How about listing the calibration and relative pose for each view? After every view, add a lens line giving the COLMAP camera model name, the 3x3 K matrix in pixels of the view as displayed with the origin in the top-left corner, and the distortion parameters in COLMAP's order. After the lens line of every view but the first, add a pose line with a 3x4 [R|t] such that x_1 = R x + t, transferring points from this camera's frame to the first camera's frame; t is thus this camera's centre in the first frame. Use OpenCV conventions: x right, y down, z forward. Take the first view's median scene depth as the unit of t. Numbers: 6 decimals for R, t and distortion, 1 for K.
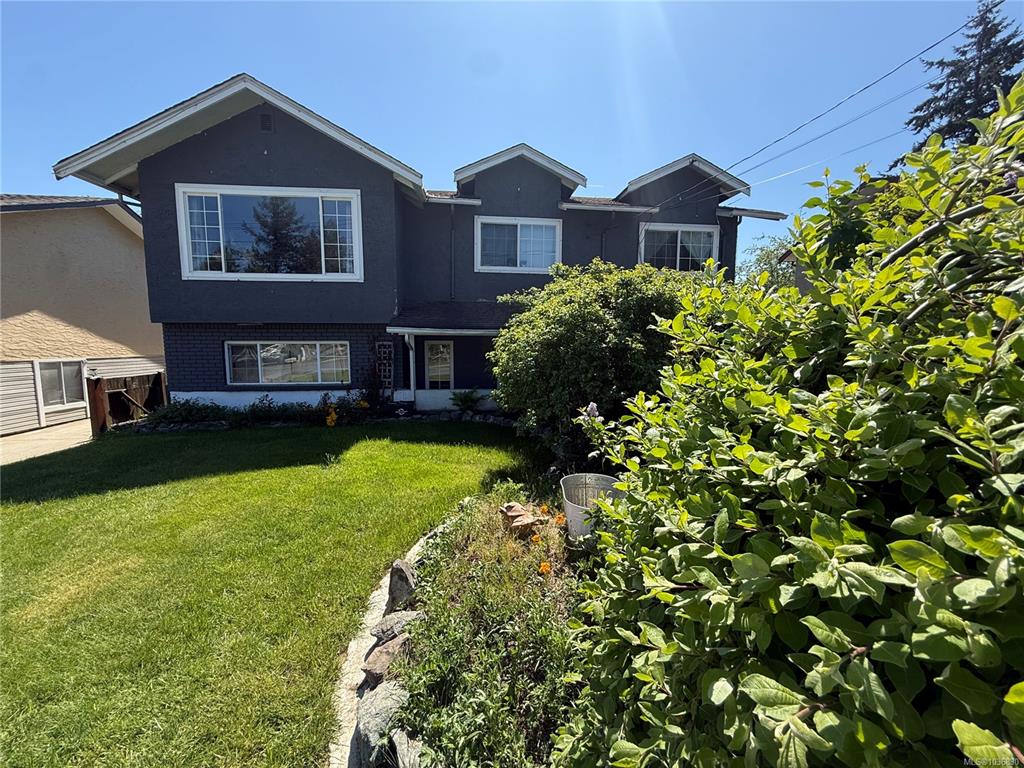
lens RADIAL K [[412.2, 0, 508.0], [0, 412.2, 385.5], [0, 0, 1]] dist [0.000849, -0.000927]
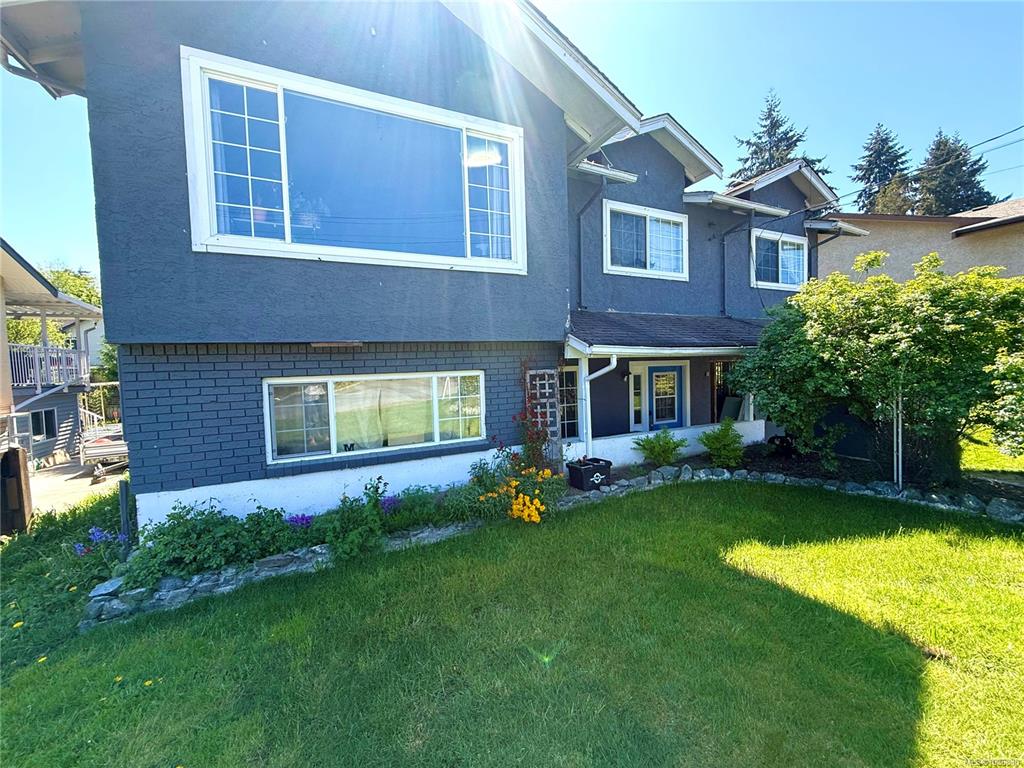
lens RADIAL K [[412.2, 0, 509.0], [0, 412.2, 382.7], [0, 0, 1]] dist [0.000849, -0.000927]
pose [[0.942114, -0.044031, 0.332390, -0.554266], [0.066307, 0.996228, -0.055970, -0.053104], [-0.328672, 0.074770, 0.941480, 0.411205]]
